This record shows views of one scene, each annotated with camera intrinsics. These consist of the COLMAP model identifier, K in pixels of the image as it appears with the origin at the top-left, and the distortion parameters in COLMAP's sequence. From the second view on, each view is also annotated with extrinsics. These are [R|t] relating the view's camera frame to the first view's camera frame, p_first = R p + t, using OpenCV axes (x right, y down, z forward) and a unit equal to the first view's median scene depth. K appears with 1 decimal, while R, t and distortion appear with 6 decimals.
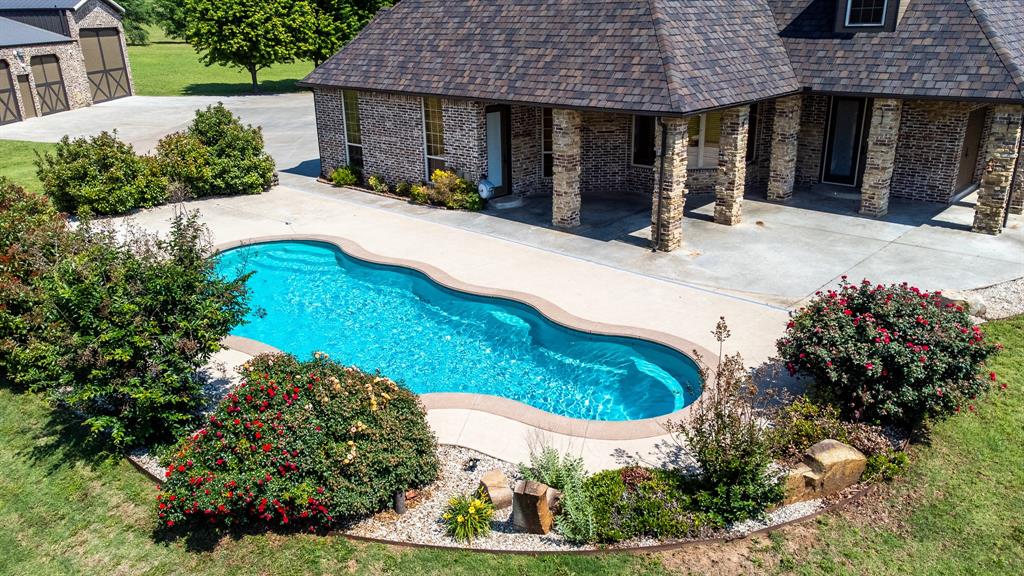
lens RADIAL K [[784.5, 0, 519.6], [0, 784.5, 273.1], [0, 0, 1]] dist [0.008063, 0.123017]
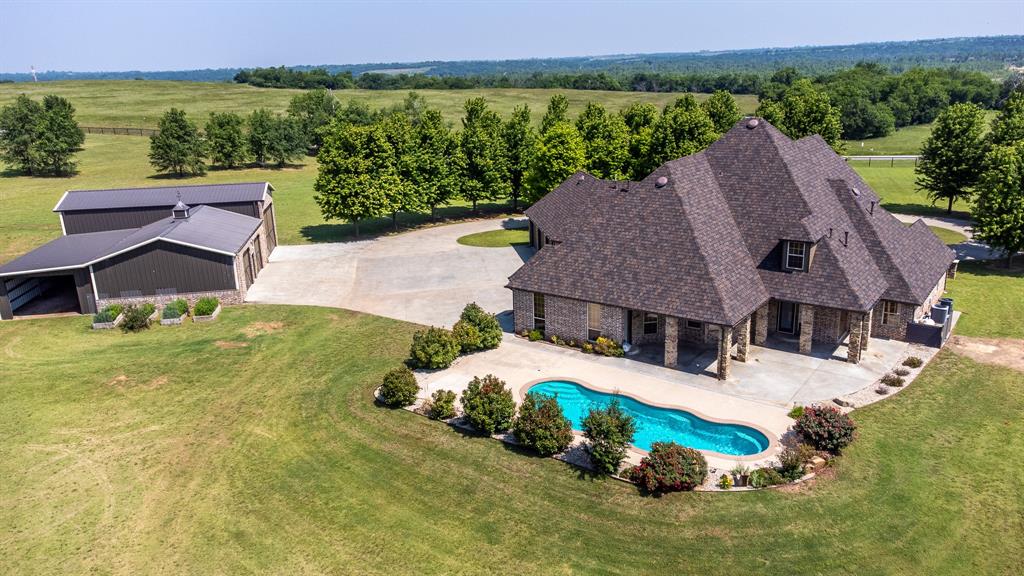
lens RADIAL K [[730.7, 0, 512.0], [0, 730.7, 288.0], [0, 0, 1]] dist [0.007889, 0.082673]
pose [[0.994873, -0.047964, 0.089039, -0.572763], [0.051562, 0.997925, -0.038554, -0.228460], [-0.087005, 0.042947, 0.995282, -1.034472]]
